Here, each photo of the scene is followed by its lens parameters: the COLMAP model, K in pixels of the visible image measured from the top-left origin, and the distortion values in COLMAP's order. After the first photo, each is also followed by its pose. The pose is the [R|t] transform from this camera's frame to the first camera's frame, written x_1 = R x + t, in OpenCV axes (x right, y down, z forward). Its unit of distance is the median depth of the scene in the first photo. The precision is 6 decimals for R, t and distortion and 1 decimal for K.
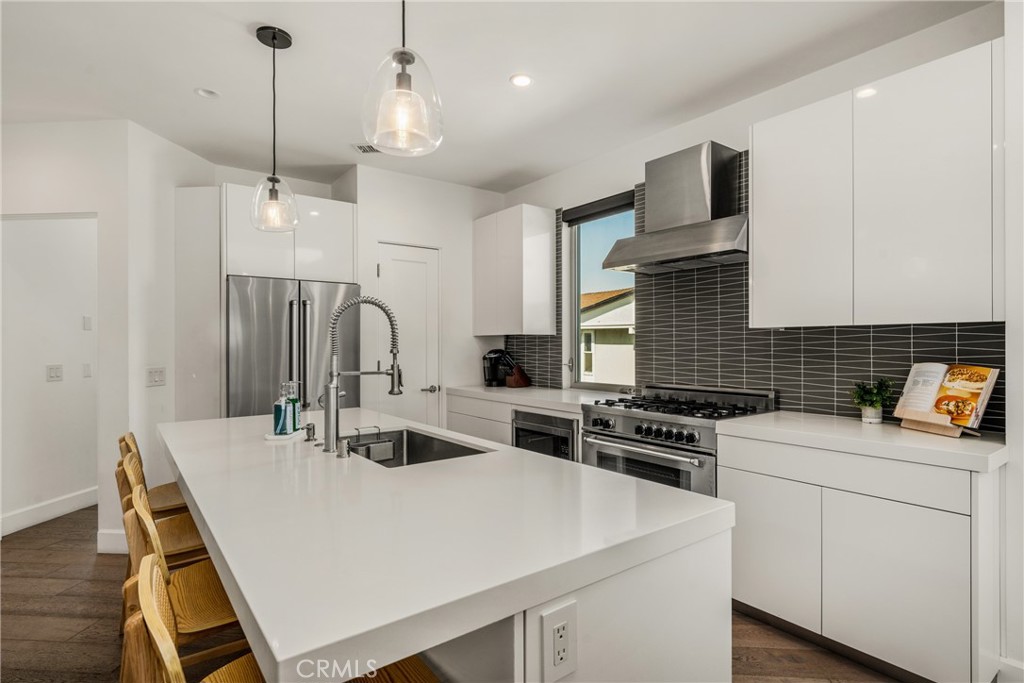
lens RADIAL K [[517.0, 0, 512.9], [0, 517.0, 339.4], [0, 0, 1]] dist [0.025433, 0.000507]
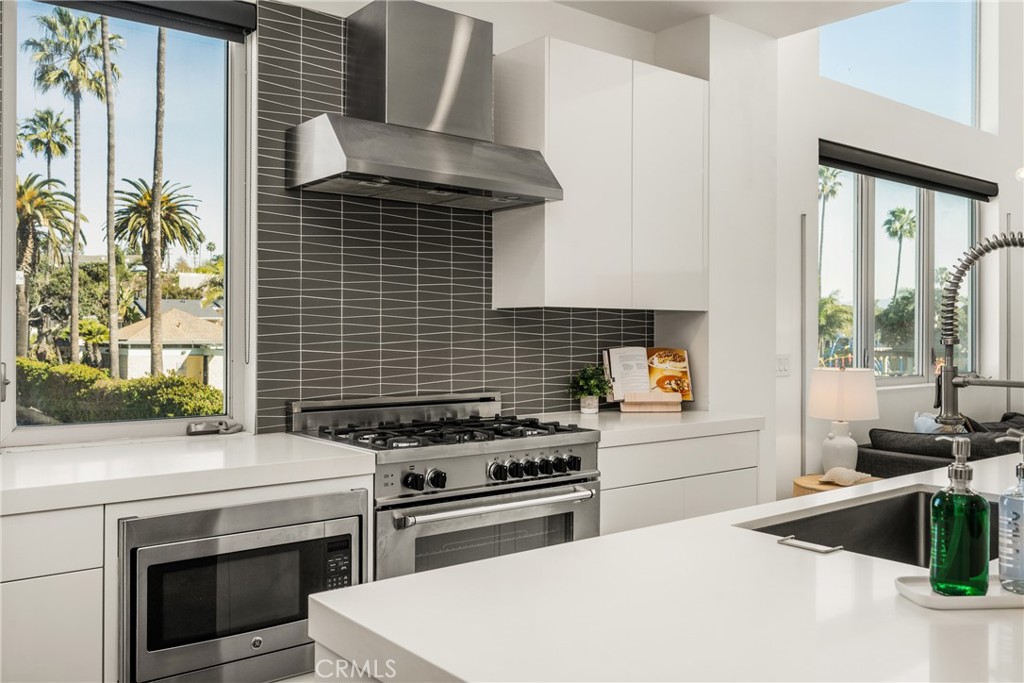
lens RADIAL K [[849.1, 0, 508.8], [0, 849.1, 335.7], [0, 0, 1]] dist [0.012979, 0.000678]
pose [[0.007991, -0.005817, 0.999951, -0.733795], [-0.015539, 0.999862, 0.005941, 0.013042], [-0.999847, -0.015586, 0.007899, 1.005528]]
